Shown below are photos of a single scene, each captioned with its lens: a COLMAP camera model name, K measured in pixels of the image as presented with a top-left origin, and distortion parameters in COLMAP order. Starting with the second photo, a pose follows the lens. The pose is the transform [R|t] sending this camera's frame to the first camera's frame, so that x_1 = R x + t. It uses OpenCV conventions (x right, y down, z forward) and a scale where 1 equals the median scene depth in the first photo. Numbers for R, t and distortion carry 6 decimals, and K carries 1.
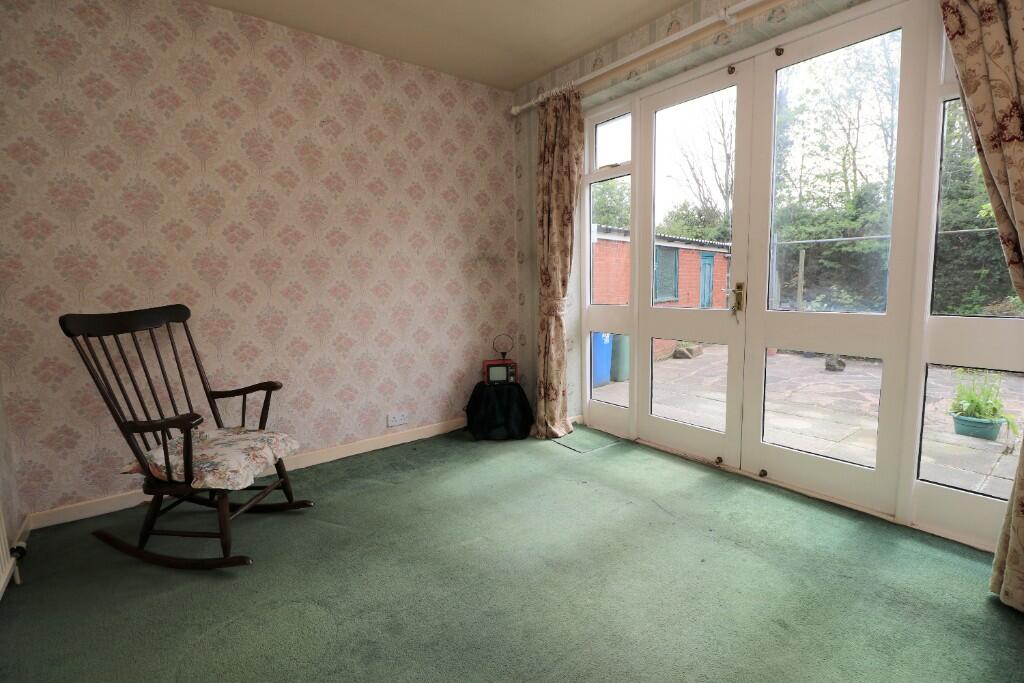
lens RADIAL K [[466.9, 0, 516.4], [0, 466.9, 341.9], [0, 0, 1]] dist [-0.000473, -0.011208]
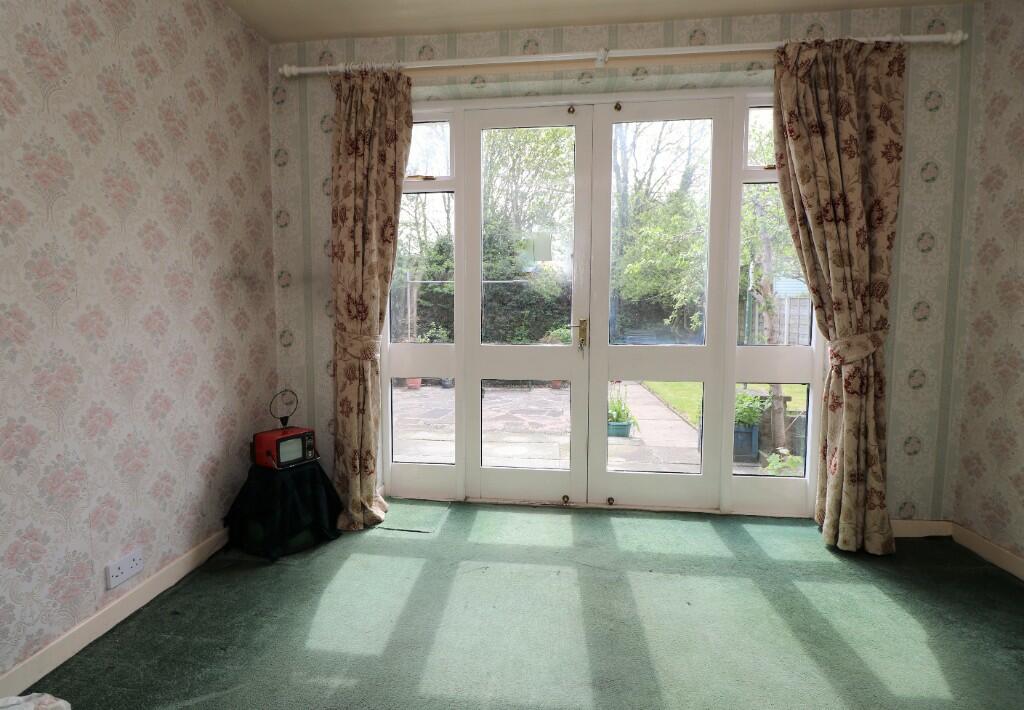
lens RADIAL K [[498.3, 0, 512.0], [0, 498.3, 355.0], [0, 0, 1]] dist [0.001490, -0.011775]
pose [[0.708762, -0.038567, 0.704393, -0.322861], [0.075381, 0.996928, -0.021266, -0.029590], [-0.701408, 0.068170, 0.709492, 0.275827]]
